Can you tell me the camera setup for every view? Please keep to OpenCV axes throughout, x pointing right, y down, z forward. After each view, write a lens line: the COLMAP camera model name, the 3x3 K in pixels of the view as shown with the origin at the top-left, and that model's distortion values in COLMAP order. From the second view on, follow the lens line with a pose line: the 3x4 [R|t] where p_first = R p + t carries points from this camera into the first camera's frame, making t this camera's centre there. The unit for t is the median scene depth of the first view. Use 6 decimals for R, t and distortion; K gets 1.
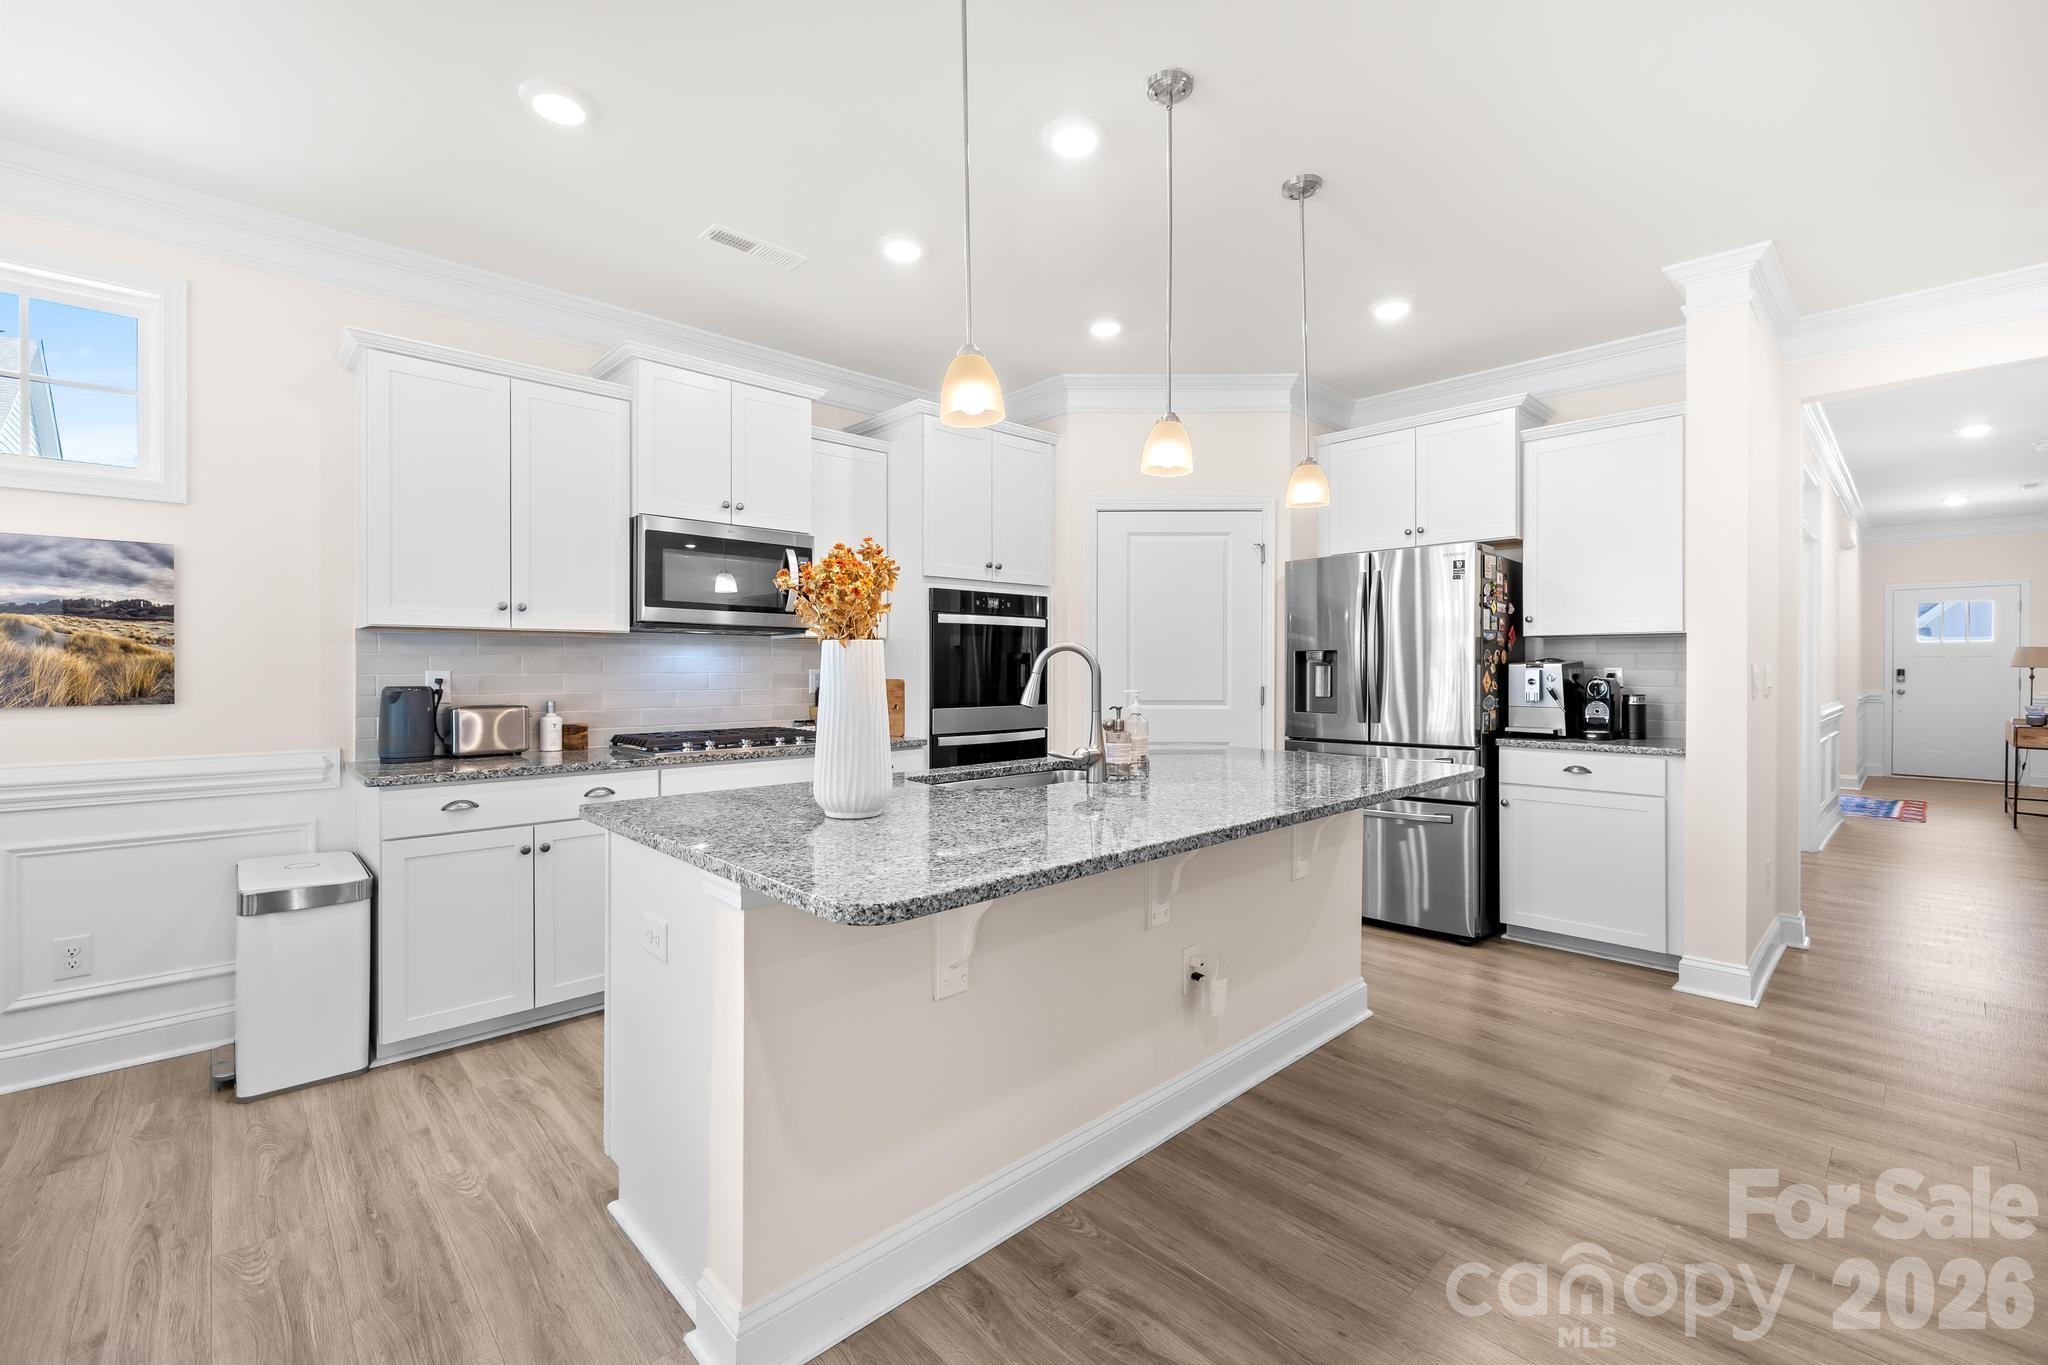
lens RADIAL K [[865.4, 0, 1010.7], [0, 865.4, 669.1], [0, 0, 1]] dist [0.001065, 0.000136]
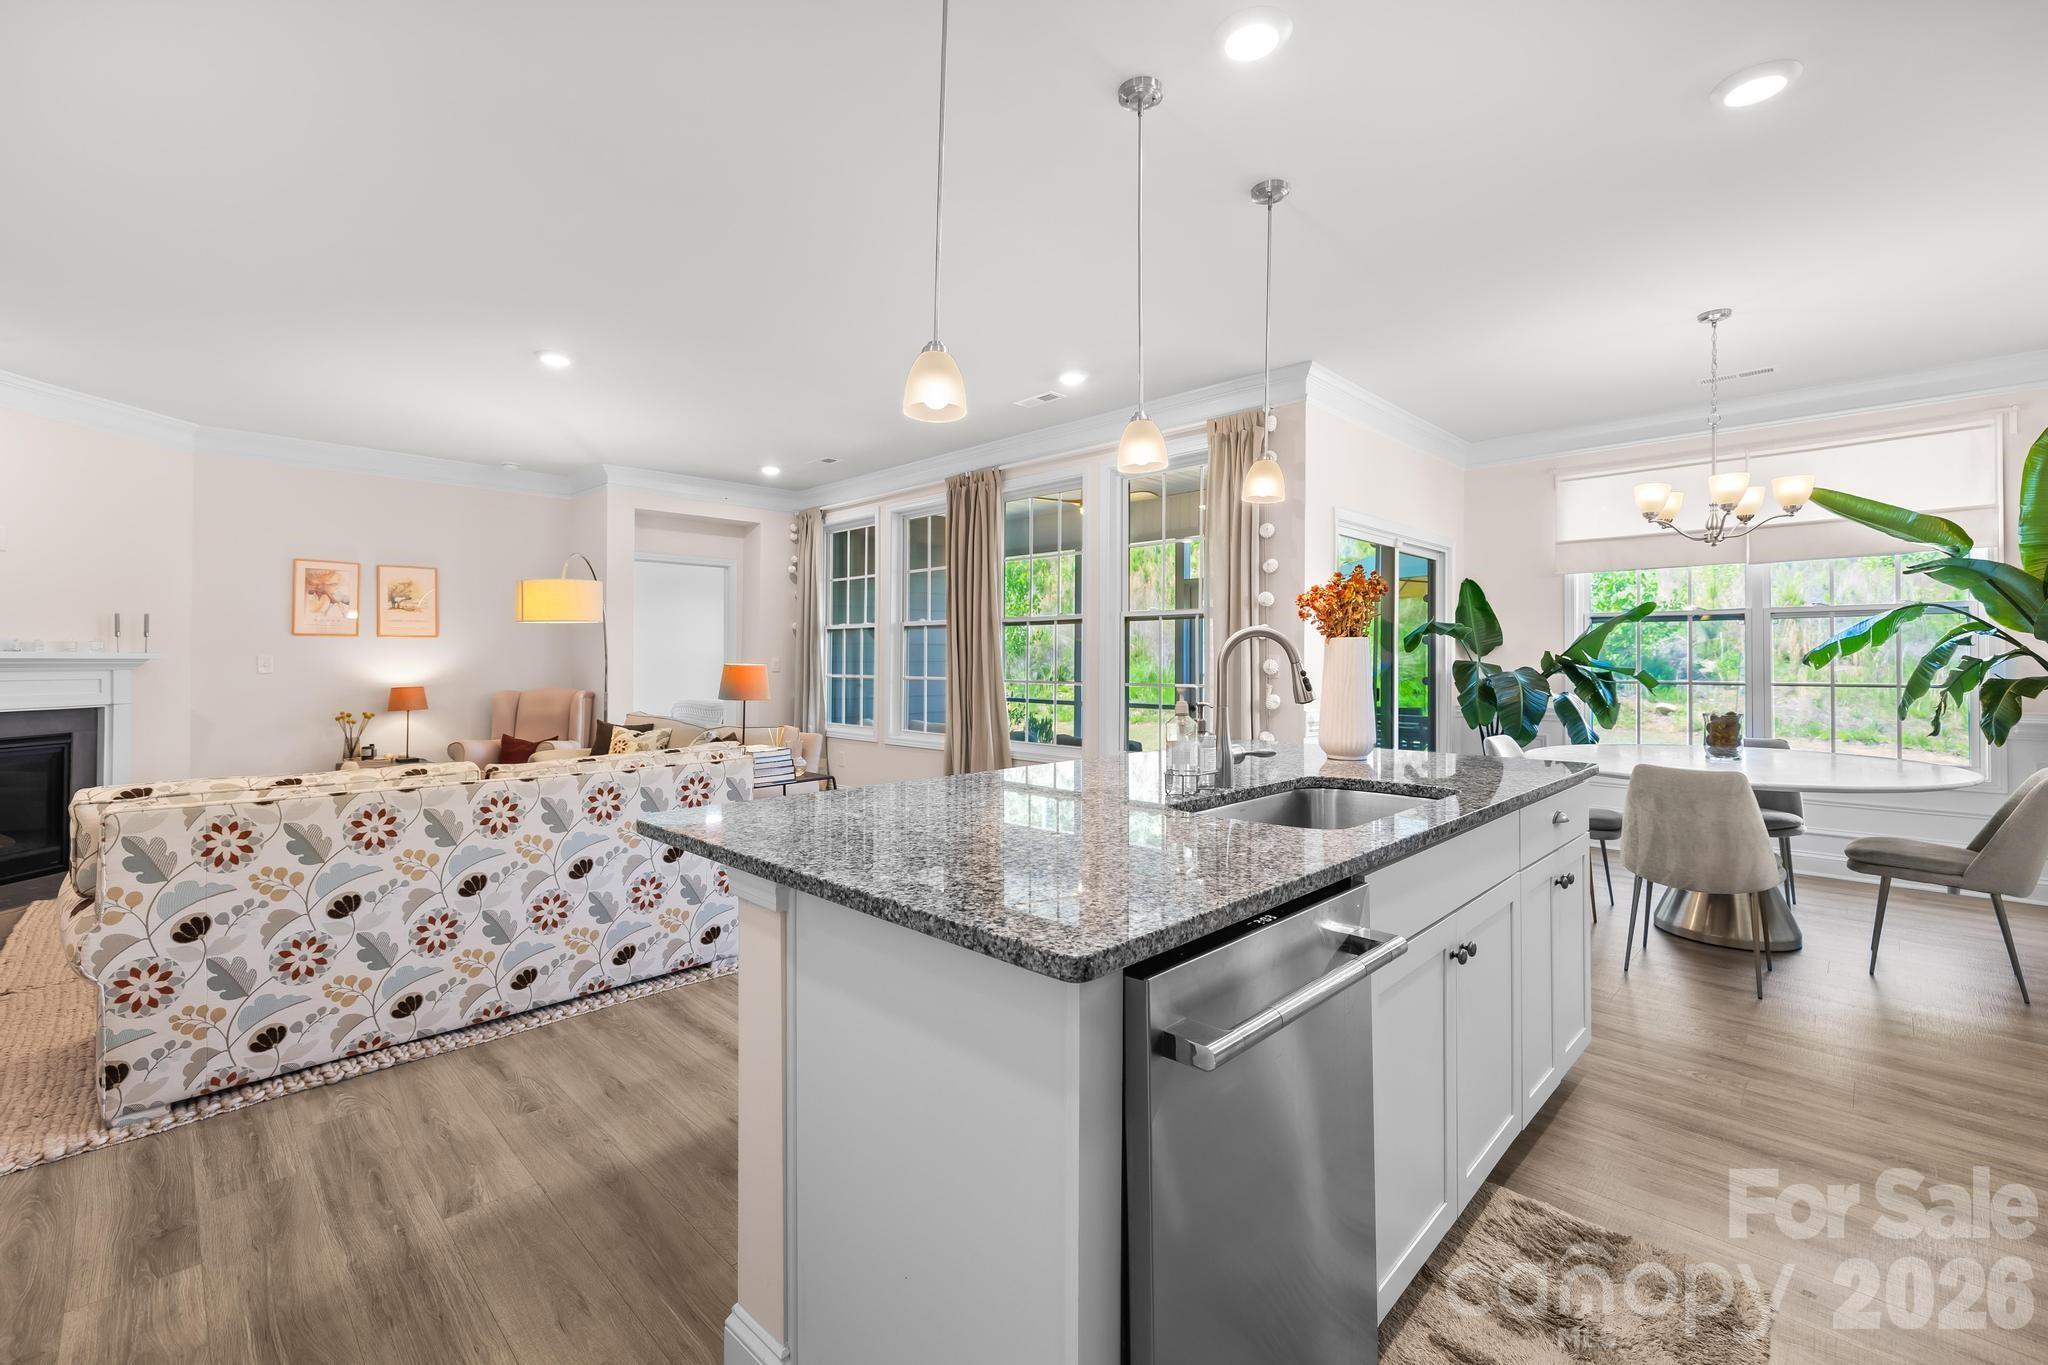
lens RADIAL K [[873.6, 0, 1007.7], [0, 873.6, 660.1], [0, 0, 1]] dist [0.001062, -0.000201]
pose [[-0.999517, 0.000841, -0.031078, 0.264979], [0.000713, 0.999991, 0.004140, -0.001267], [0.031081, 0.004116, -0.999508, 1.451639]]
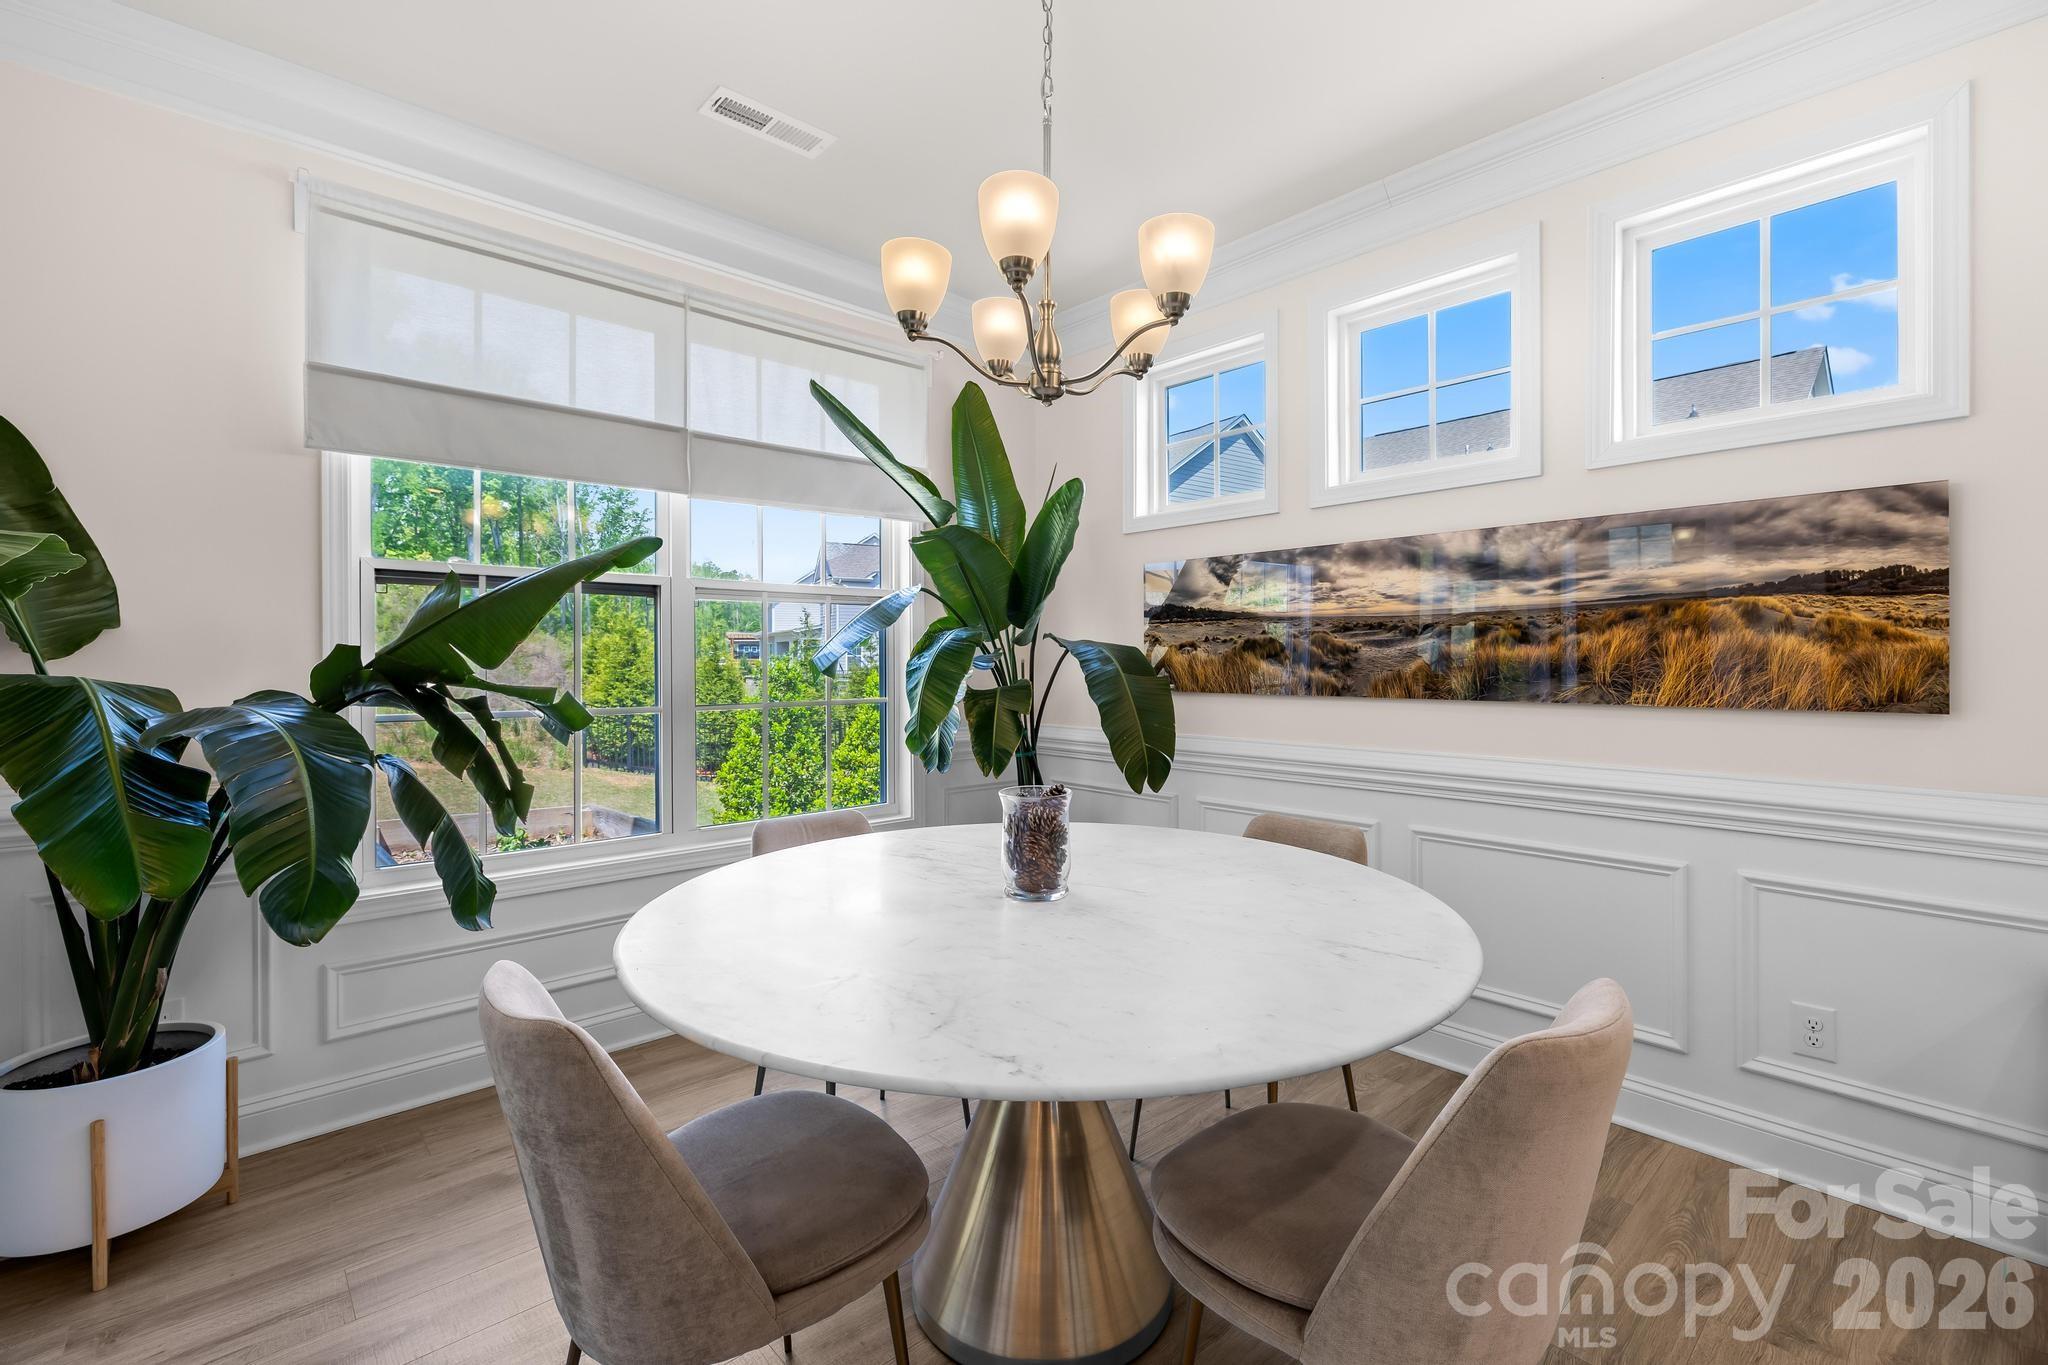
lens RADIAL K [[892.9, 0, 1034.4], [0, 892.9, 665.2], [0, 0, 1]] dist [-0.000723, -0.000221]
pose [[-0.006754, 0.003816, -0.999970, -0.226731], [-0.001524, 0.999992, 0.003826, 0.000135], [0.999976, 0.001549, -0.006748, 0.249558]]
